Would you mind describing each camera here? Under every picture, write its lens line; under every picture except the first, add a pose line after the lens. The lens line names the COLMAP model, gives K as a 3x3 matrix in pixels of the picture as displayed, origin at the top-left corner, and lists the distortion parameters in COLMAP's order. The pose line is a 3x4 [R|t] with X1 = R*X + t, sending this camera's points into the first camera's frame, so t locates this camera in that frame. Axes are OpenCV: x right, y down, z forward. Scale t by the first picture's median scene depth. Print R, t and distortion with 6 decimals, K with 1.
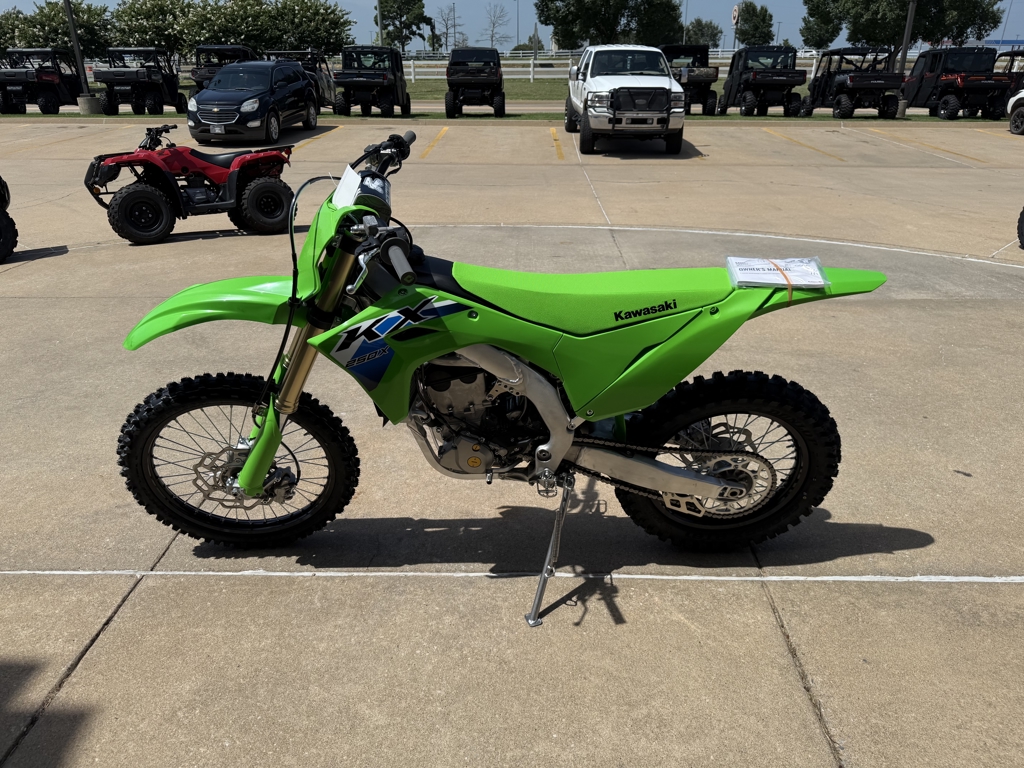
lens RADIAL K [[723.4, 0, 501.9], [0, 723.4, 382.6], [0, 0, 1]] dist [0.014770, -0.022138]
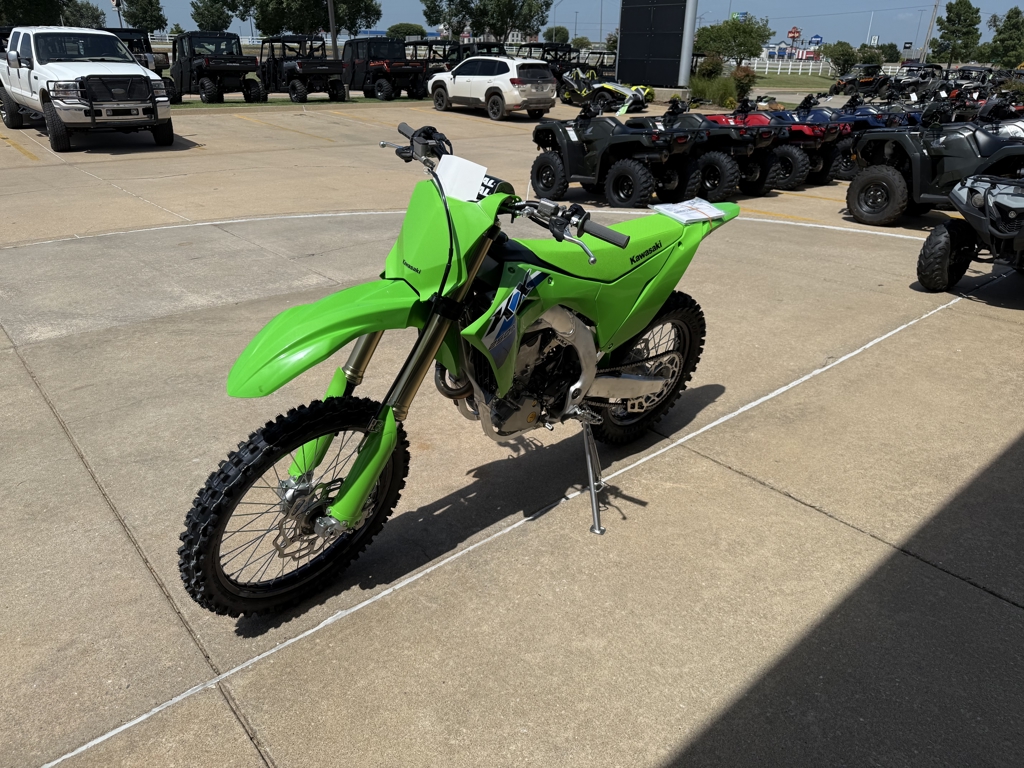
lens RADIAL K [[723.4, 0, 501.9], [0, 723.4, 382.6], [0, 0, 1]] dist [0.014770, -0.022138]
pose [[0.745105, -0.268068, 0.610703, -0.576986], [0.257804, 0.960258, 0.106965, -0.056158], [-0.615107, 0.077741, 0.784602, 0.116596]]
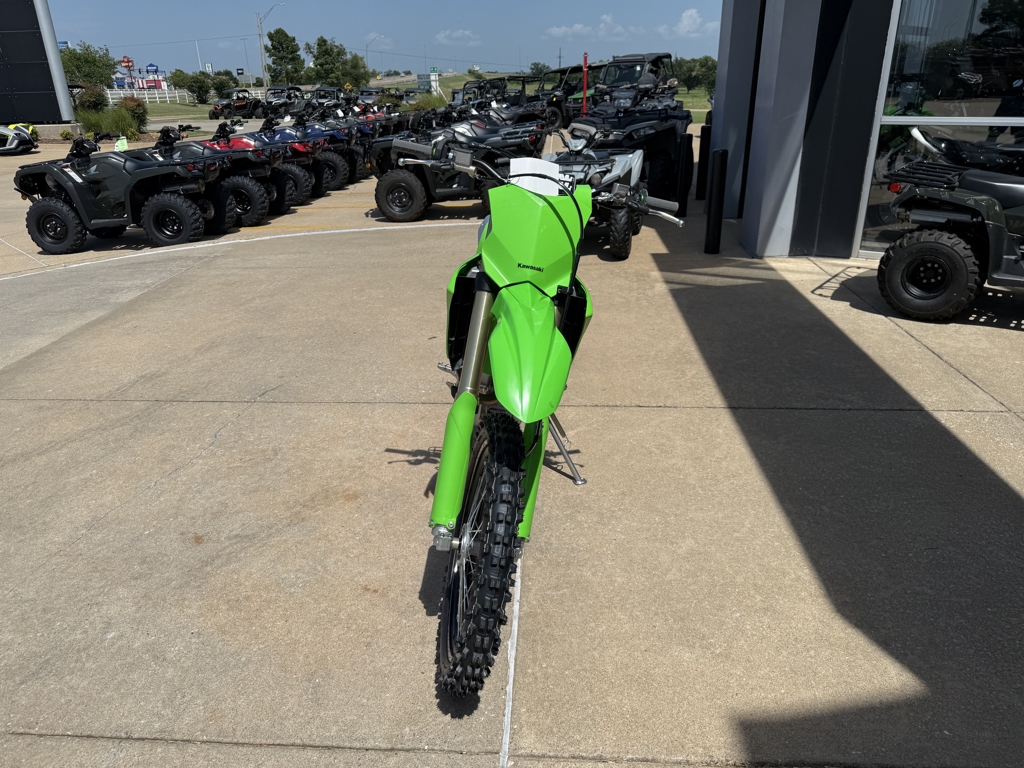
lens RADIAL K [[720.2, 0, 512.0], [0, 720.2, 384.0], [0, 0, 1]] dist [0.051751, -0.072913]
pose [[0.042917, -0.389105, 0.920193, -0.884497], [0.420809, 0.842397, 0.336583, -0.258413], [-0.906134, 0.372780, 0.199892, 0.614423]]
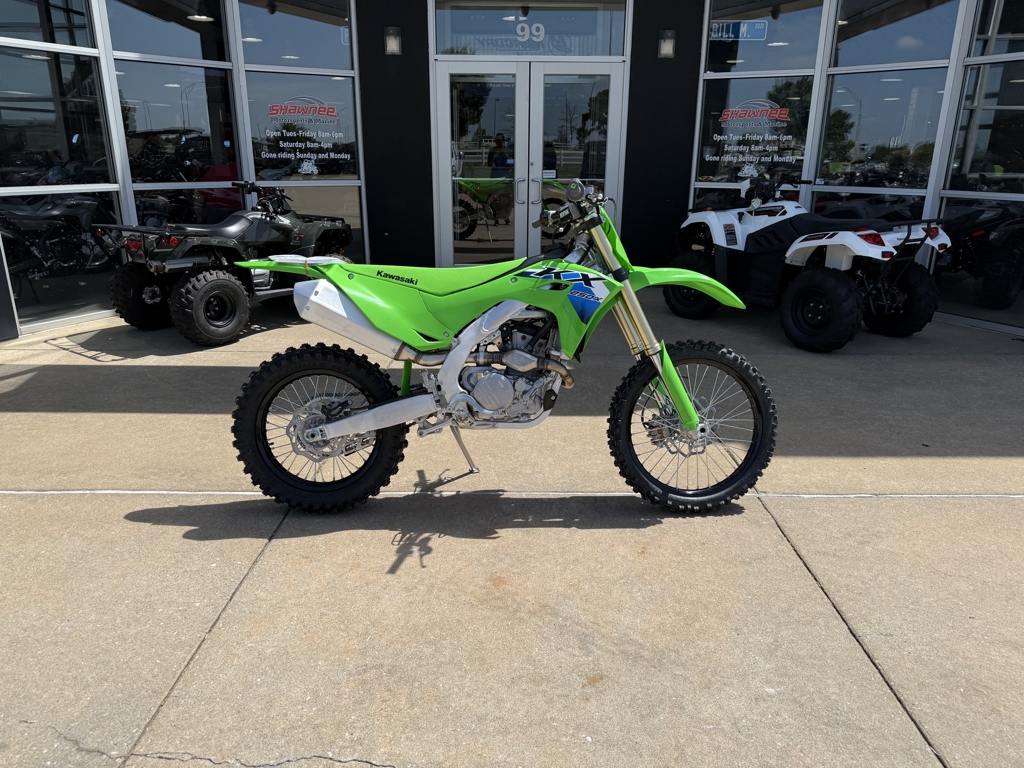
lens RADIAL K [[720.2, 0, 512.0], [0, 720.2, 384.0], [0, 0, 1]] dist [0.051751, -0.072913]
pose [[-0.999665, 0.002846, -0.025733, 0.001910], [-0.014939, 0.748386, 0.663095, -0.676415], [0.021145, 0.663257, -0.748093, 1.617667]]
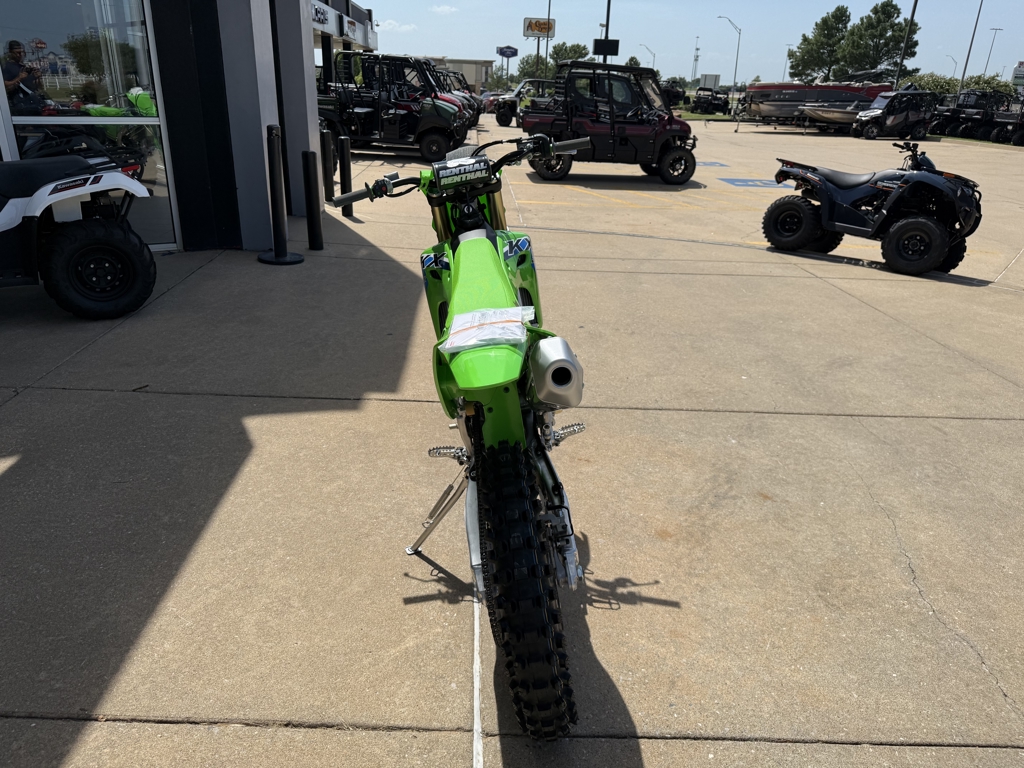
lens RADIAL K [[720.2, 0, 512.0], [0, 720.2, 384.0], [0, 0, 1]] dist [0.051751, -0.072913]
pose [[0.066143, 0.382873, -0.921430, 0.791995], [-0.435309, 0.842012, 0.318625, -0.256460], [0.897848, 0.380032, 0.222361, 0.619491]]
